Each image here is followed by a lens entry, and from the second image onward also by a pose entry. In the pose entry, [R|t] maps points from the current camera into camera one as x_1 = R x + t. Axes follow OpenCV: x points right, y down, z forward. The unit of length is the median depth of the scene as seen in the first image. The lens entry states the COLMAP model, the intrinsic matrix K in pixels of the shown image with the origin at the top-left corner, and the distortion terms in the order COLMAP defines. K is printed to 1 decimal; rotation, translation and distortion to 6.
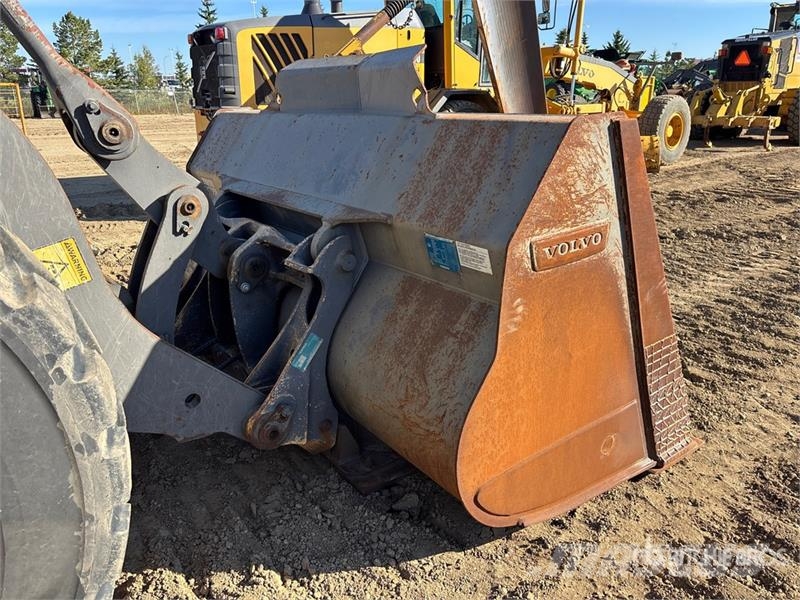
lens RADIAL K [[605.4, 0, 399.4], [0, 605.4, 296.0], [0, 0, 1]] dist [0.062324, -0.075706]
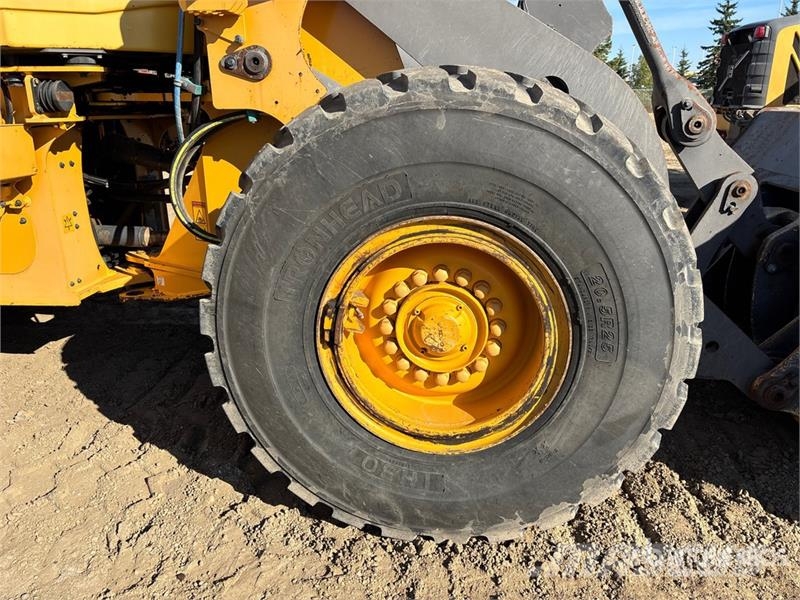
lens RADIAL K [[605.4, 0, 399.4], [0, 605.4, 296.0], [0, 0, 1]] dist [0.062324, -0.075706]
pose [[0.746976, 0.210913, -0.630510, -0.050546], [-0.210004, 0.974645, 0.077235, 0.097291], [0.630814, 0.074717, 0.772329, -0.301339]]
